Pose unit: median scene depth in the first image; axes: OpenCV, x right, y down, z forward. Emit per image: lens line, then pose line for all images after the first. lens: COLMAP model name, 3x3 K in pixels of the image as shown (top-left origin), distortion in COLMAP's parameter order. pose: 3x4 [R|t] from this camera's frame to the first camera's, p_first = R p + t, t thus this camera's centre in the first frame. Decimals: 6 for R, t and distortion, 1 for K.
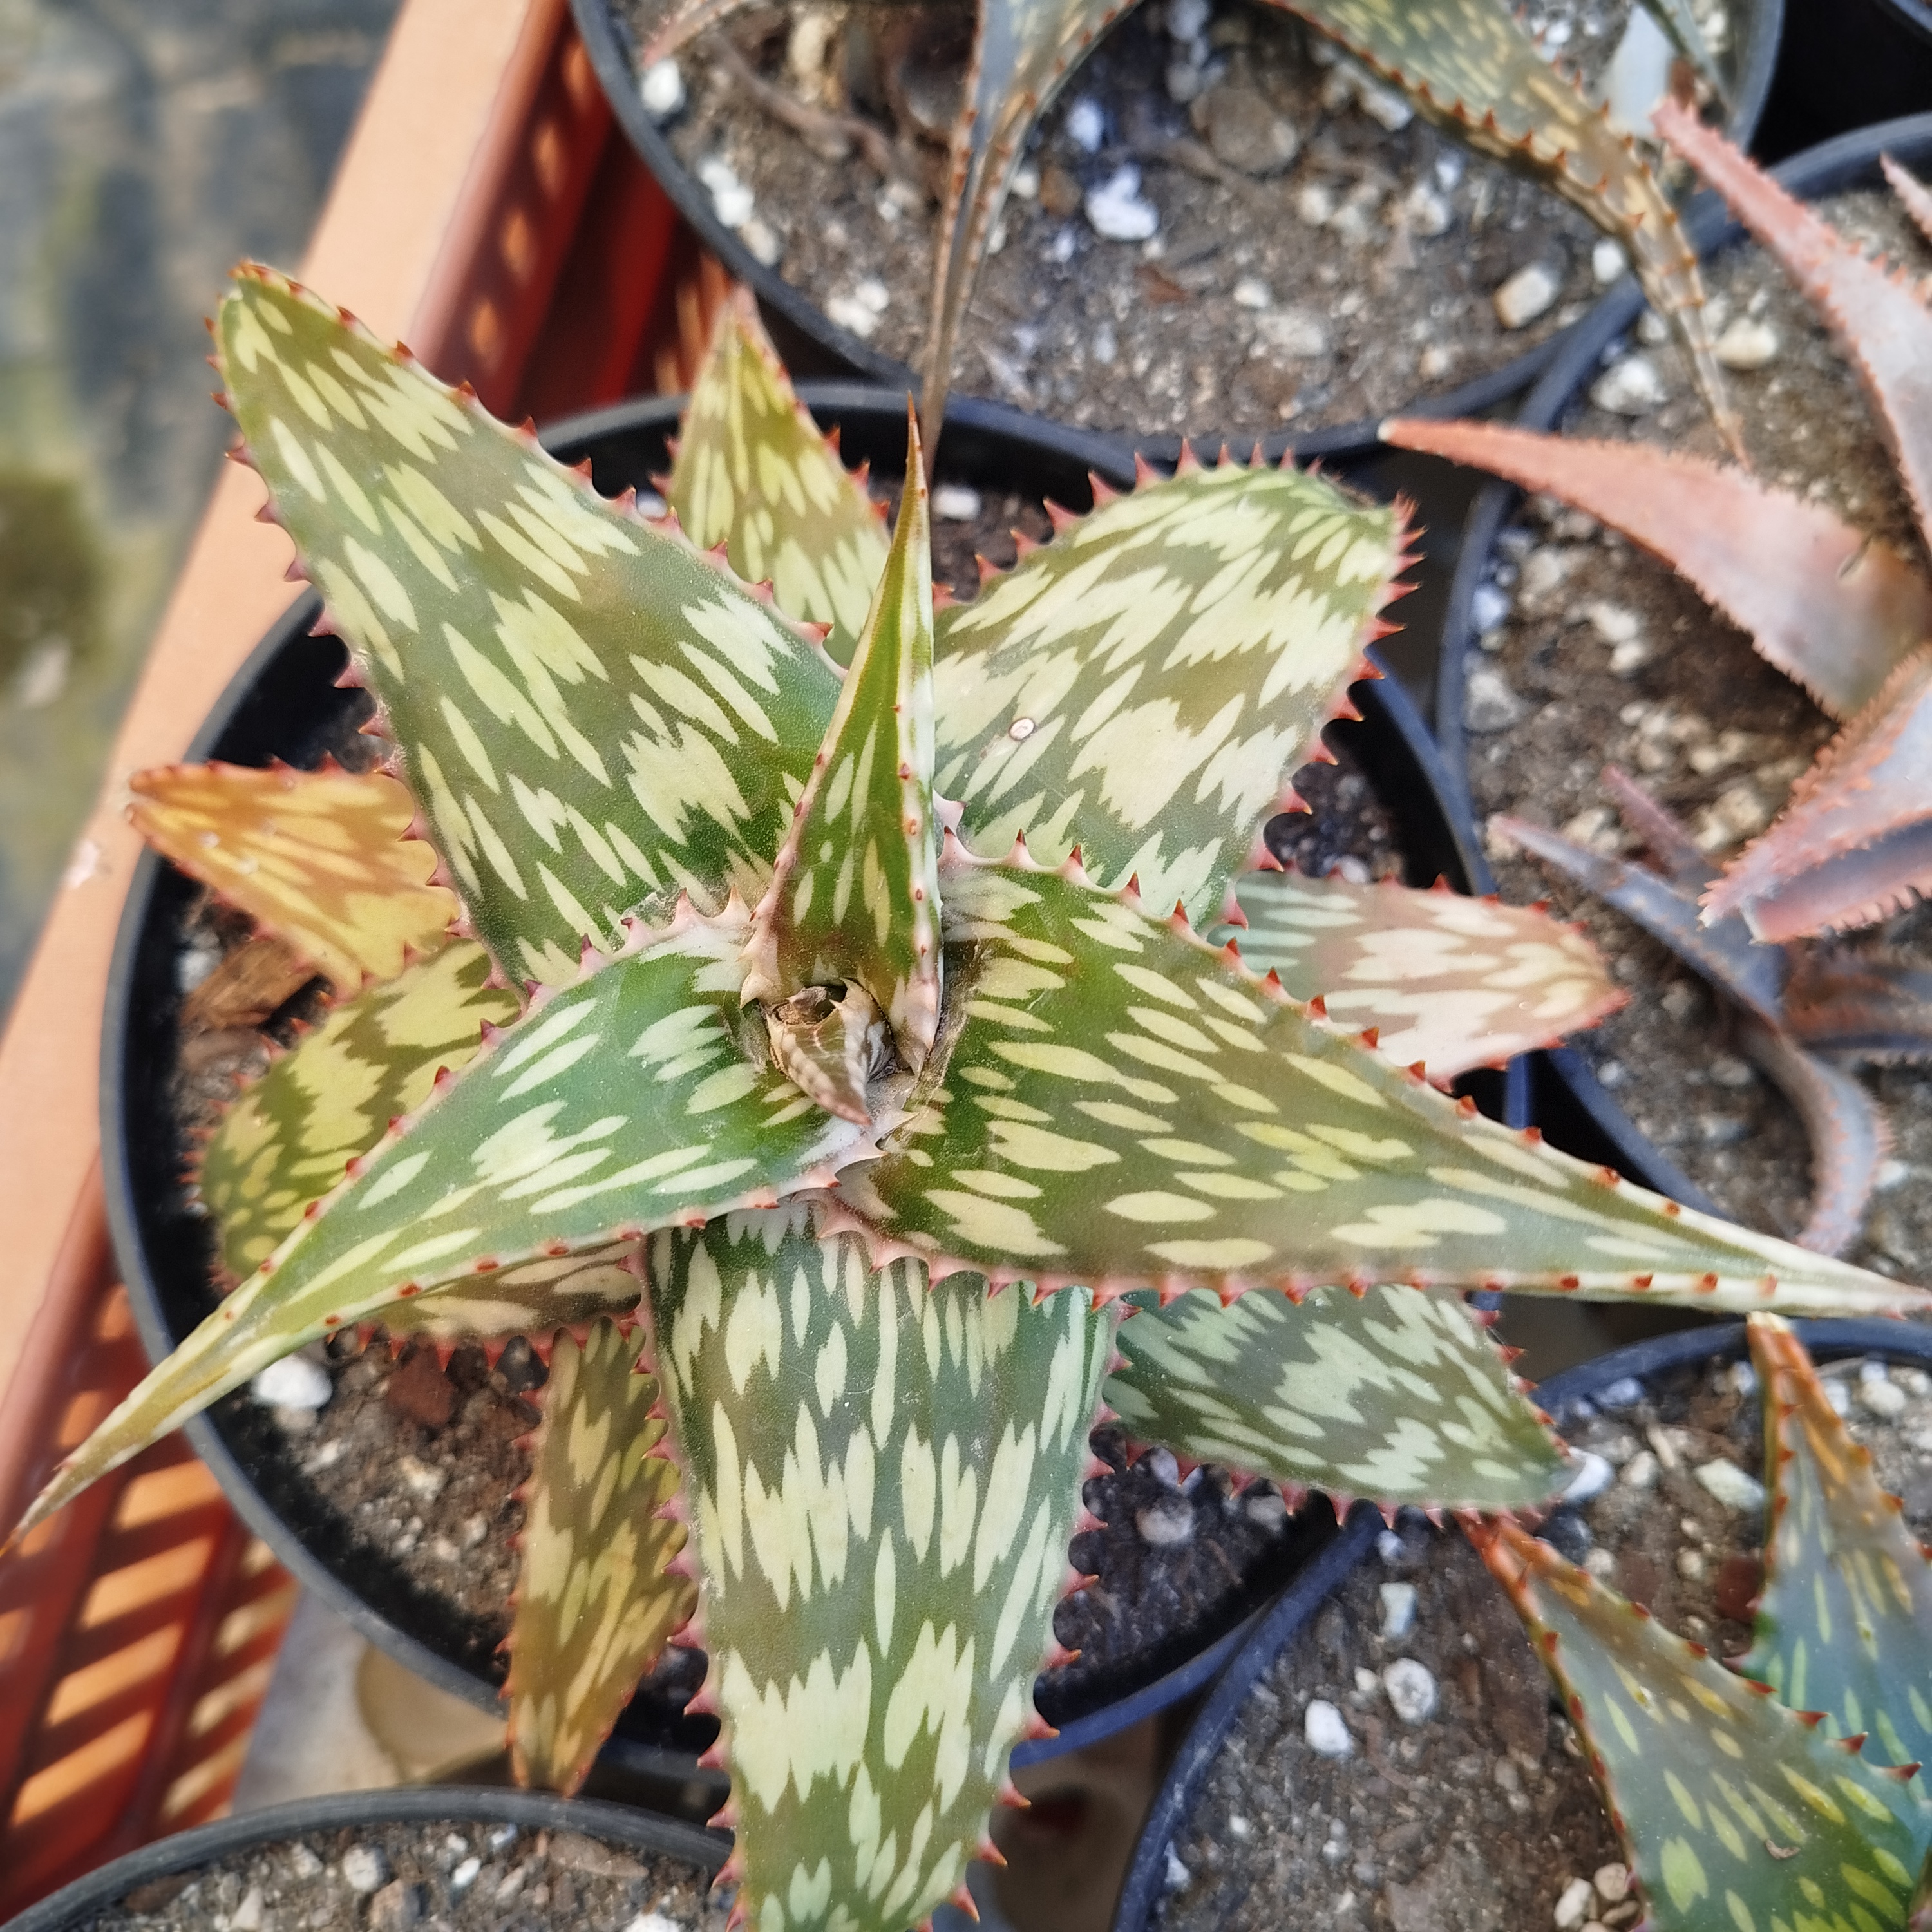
lens RADIAL K [[1643.8, 0, 966.0], [0, 1643.8, 966.0], [0, 0, 1]] dist [-0.023986, -0.010206]
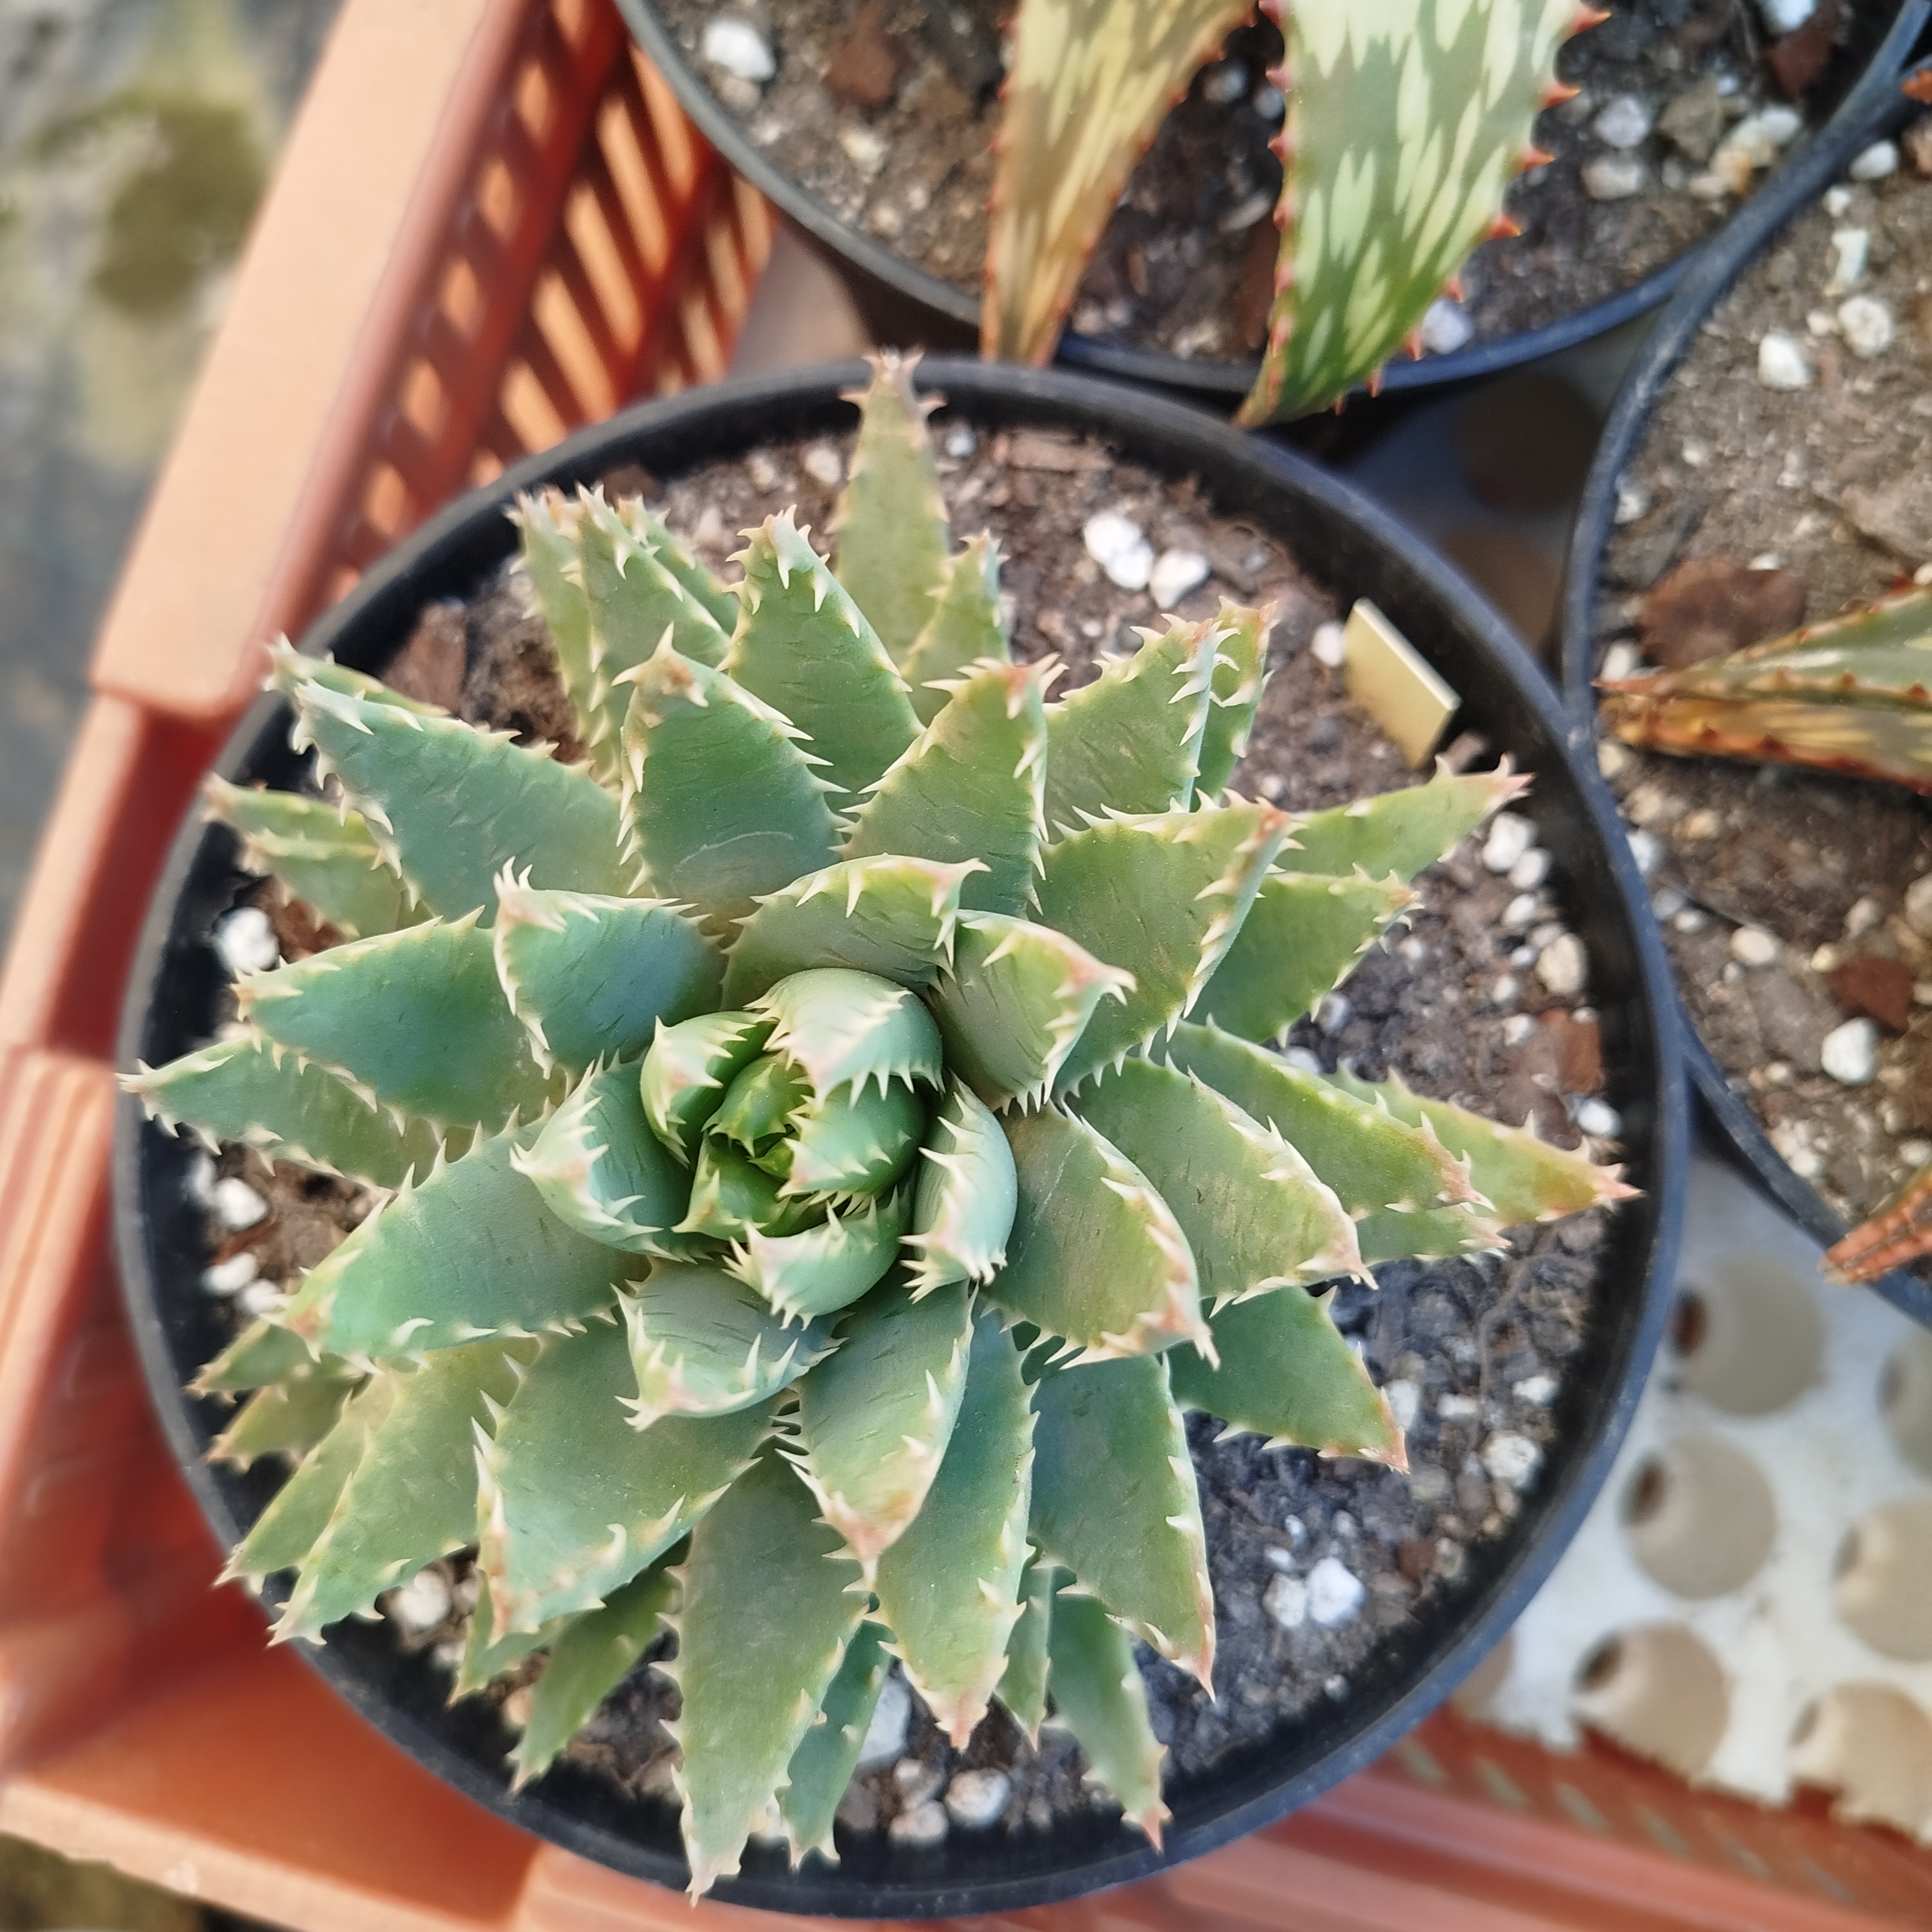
lens RADIAL K [[1643.8, 0, 966.0], [0, 1643.8, 966.0], [0, 0, 1]] dist [-0.023986, -0.010206]
pose [[0.998774, 0.001338, -0.049489, -0.227750], [0.001198, 0.998689, 0.051184, 0.794568], [0.049492, -0.051180, 0.997462, -0.029042]]
